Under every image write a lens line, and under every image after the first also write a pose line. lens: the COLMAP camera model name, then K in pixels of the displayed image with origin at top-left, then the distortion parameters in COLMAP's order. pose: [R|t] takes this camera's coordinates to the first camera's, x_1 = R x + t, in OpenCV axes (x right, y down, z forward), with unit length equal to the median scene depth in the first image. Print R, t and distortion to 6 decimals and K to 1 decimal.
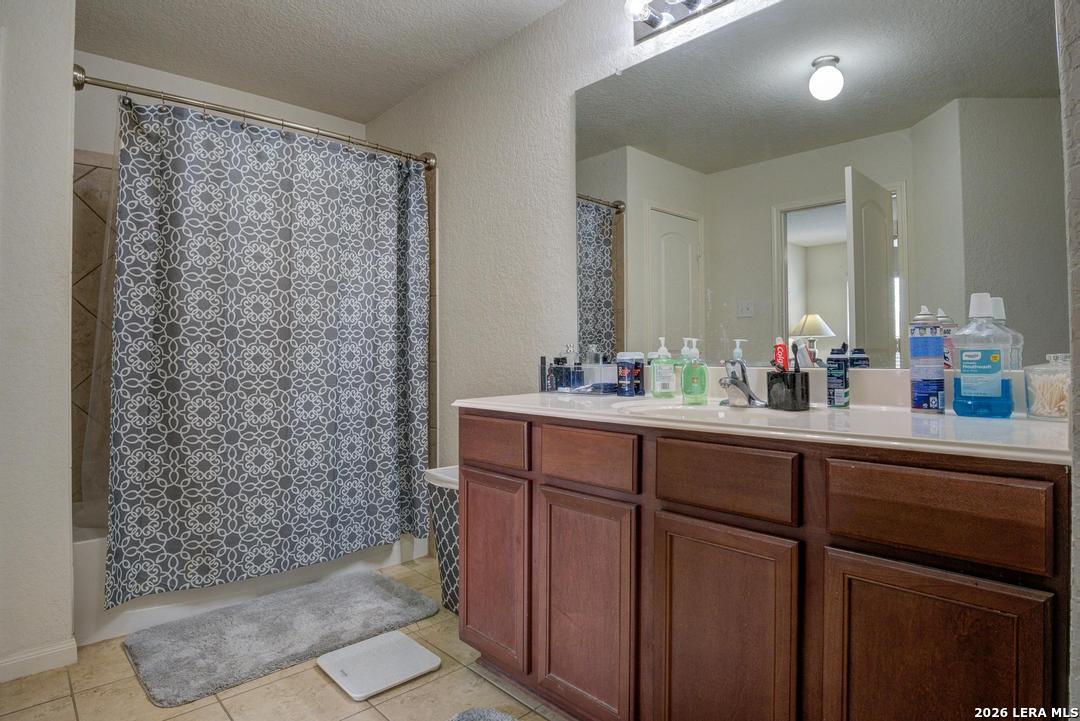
lens RADIAL K [[600.9, 0, 537.1], [0, 600.9, 350.4], [0, 0, 1]] dist [-0.050313, 0.008848]
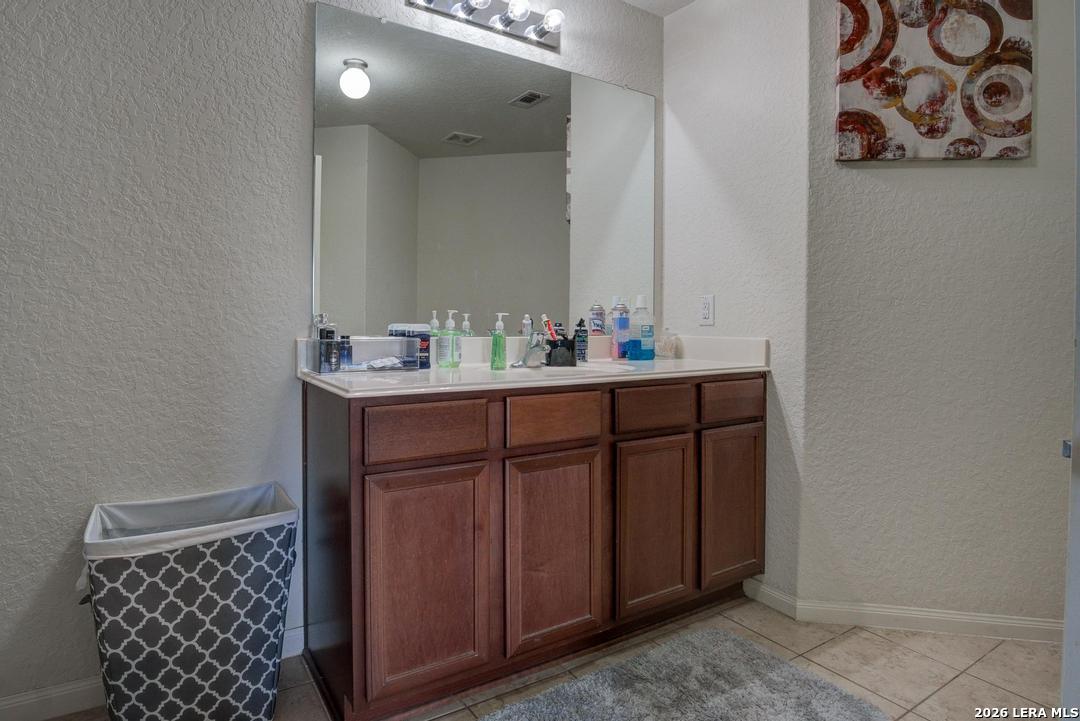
lens RADIAL K [[600.9, 0, 534.4], [0, 600.9, 339.0], [0, 0, 1]] dist [-0.050313, 0.008848]
pose [[0.167744, -0.017917, 0.985668, -0.896840], [-0.011242, 0.999735, 0.020086, 0.006019], [-0.985766, -0.014450, 0.167499, 0.743848]]
